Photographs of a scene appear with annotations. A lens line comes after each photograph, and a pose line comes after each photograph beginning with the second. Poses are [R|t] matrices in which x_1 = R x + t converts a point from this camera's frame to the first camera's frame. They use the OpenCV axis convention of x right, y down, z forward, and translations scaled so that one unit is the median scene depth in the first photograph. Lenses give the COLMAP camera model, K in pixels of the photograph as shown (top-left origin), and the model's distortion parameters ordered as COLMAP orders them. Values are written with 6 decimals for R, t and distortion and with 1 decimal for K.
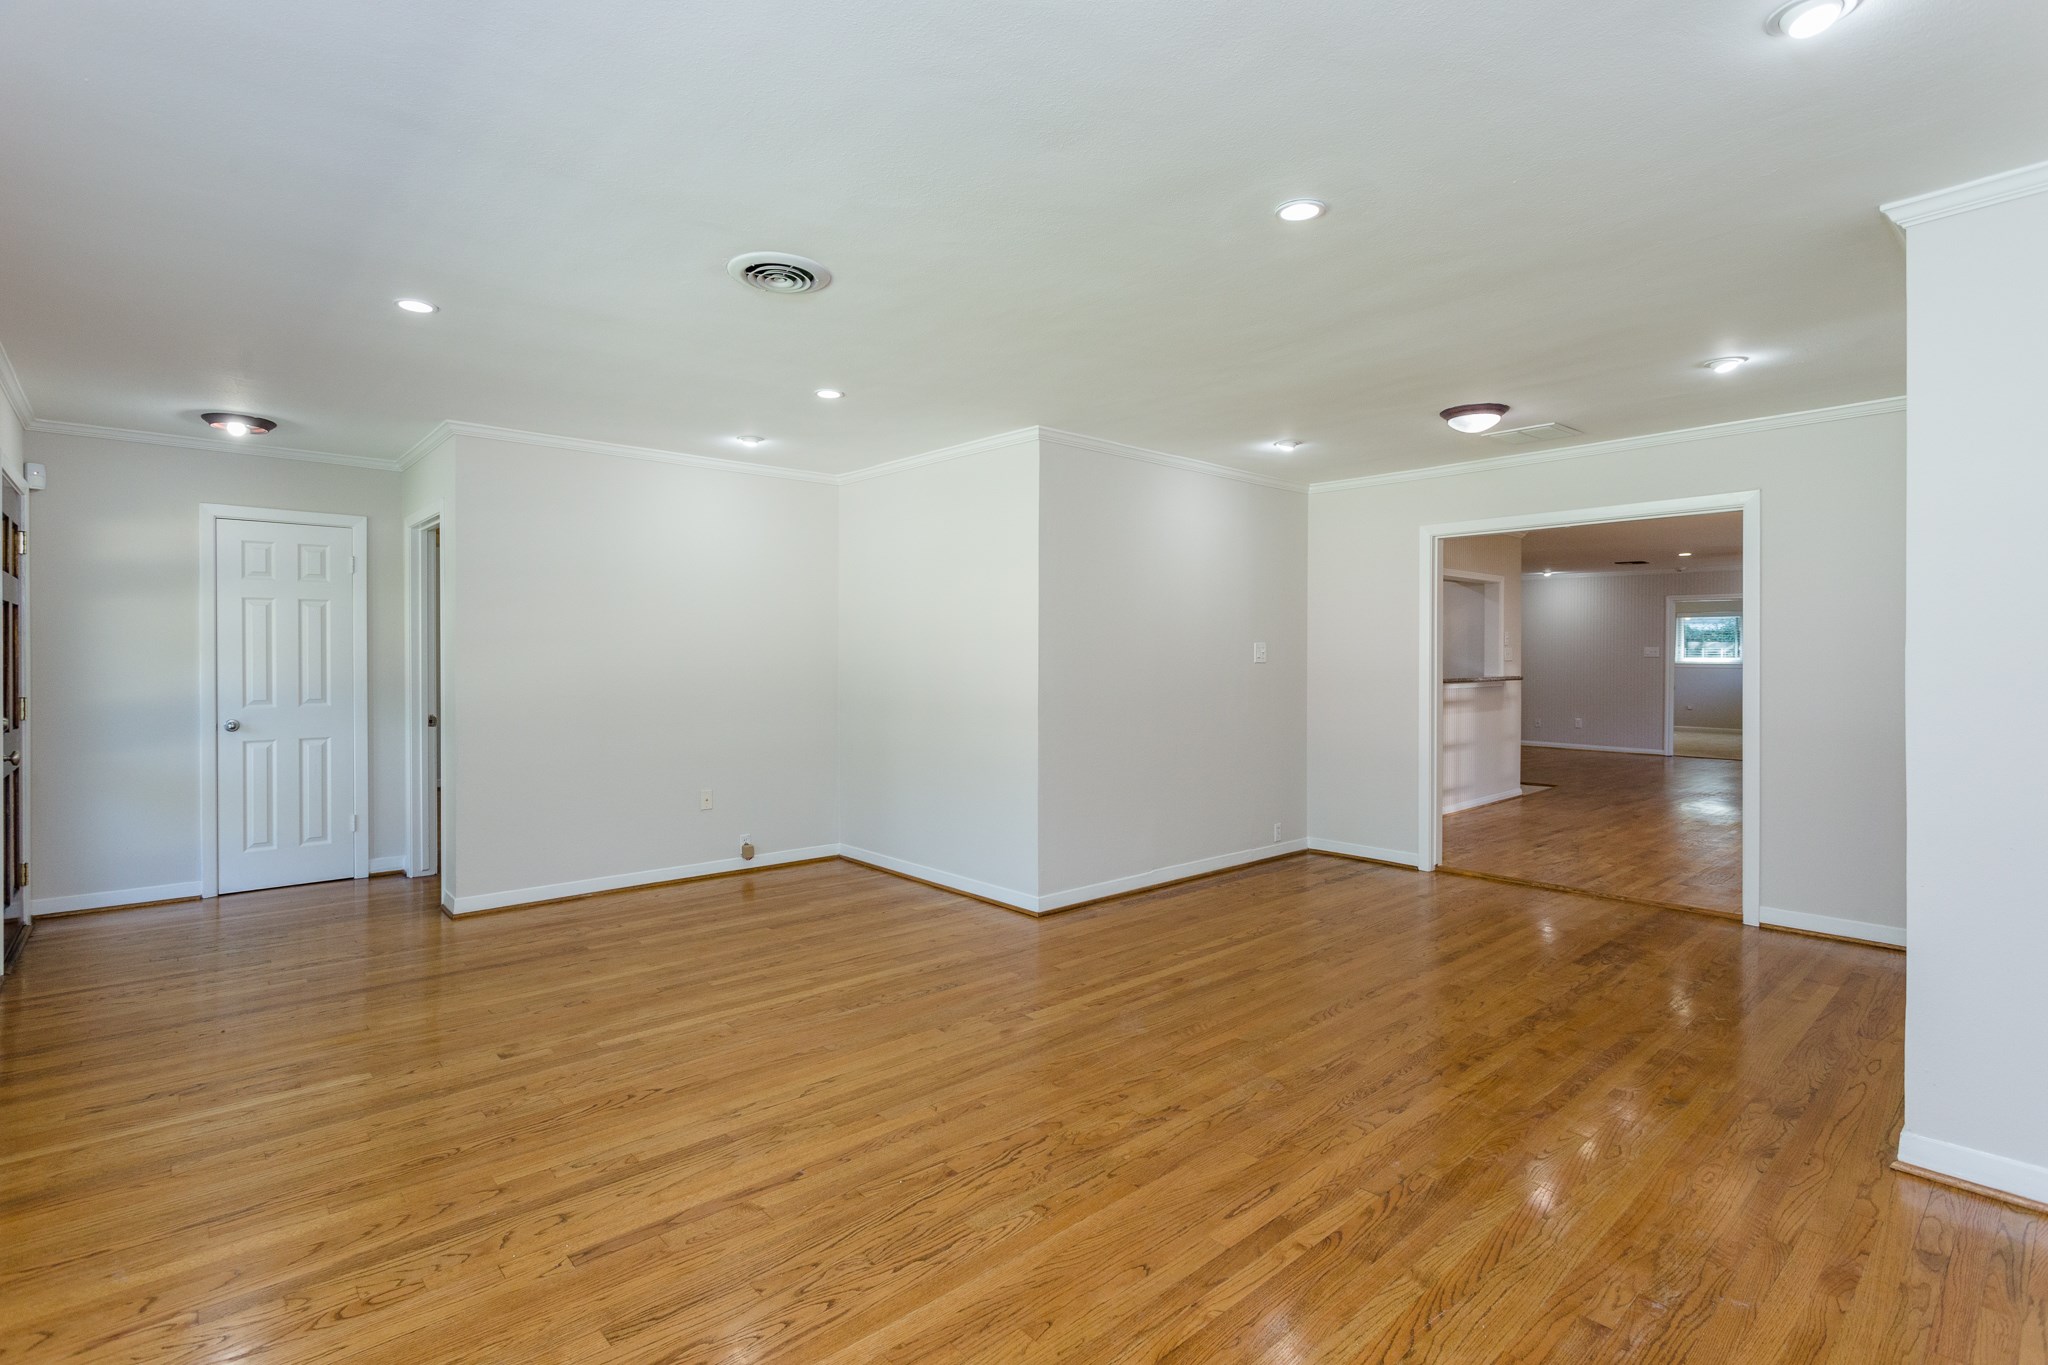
lens RADIAL K [[976.1, 0, 1018.2], [0, 976.1, 659.5], [0, 0, 1]] dist [-0.003509, 0.000311]
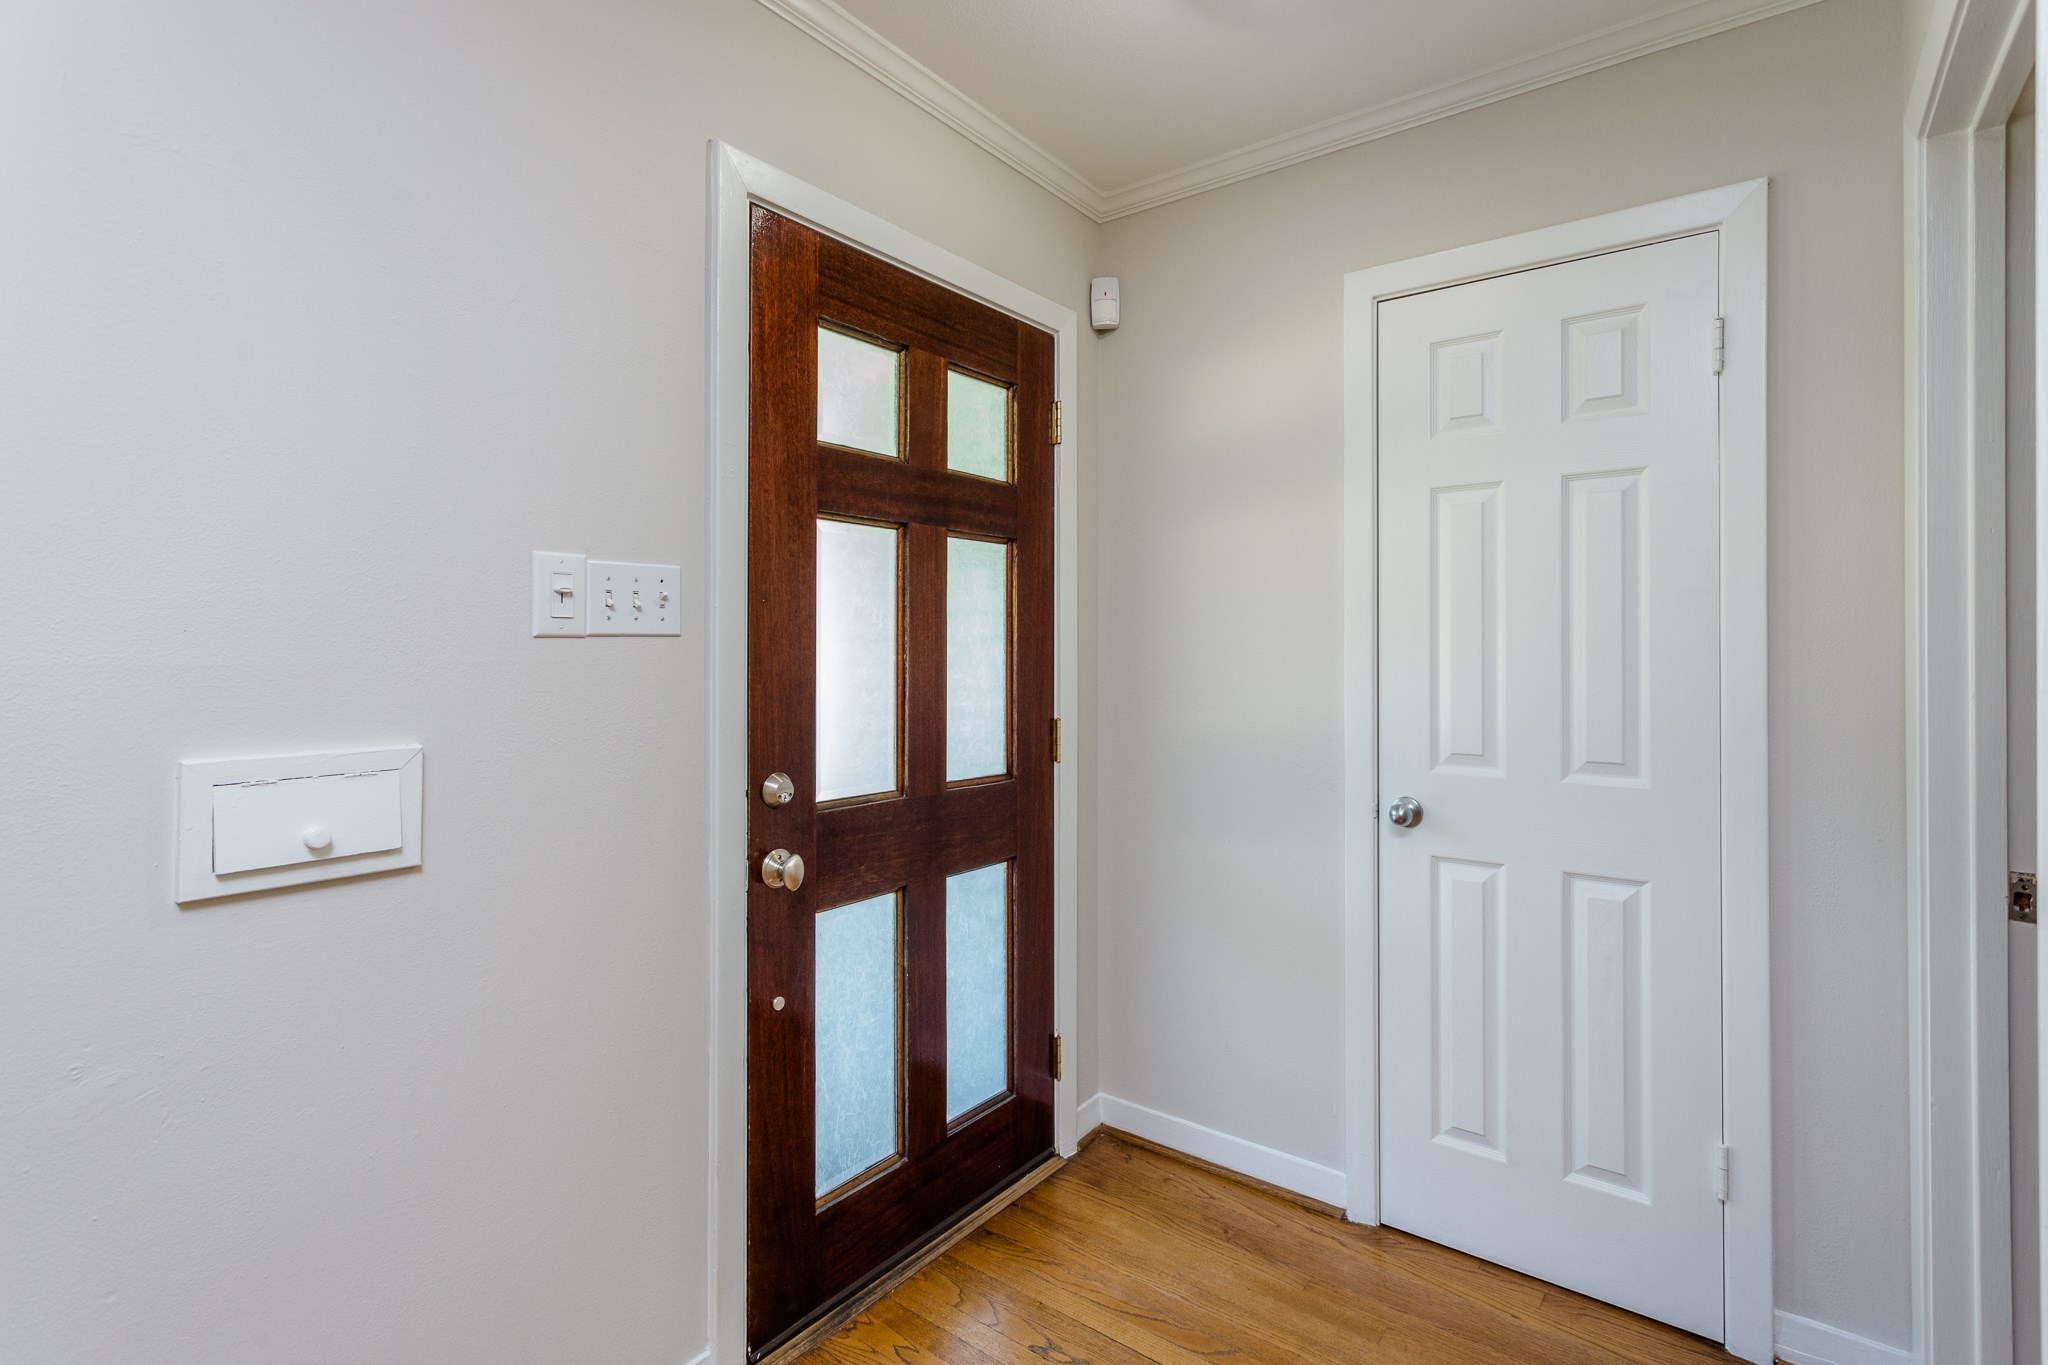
lens RADIAL K [[987.1, 0, 1019.3], [0, 987.1, 647.6], [0, 0, 1]] dist [0.001531, 0.000000]
pose [[0.192776, -0.002257, -0.981240, -0.621227], [-0.005053, 0.999982, -0.003293, 0.003597], [0.981230, 0.005593, 0.192761, 1.076188]]
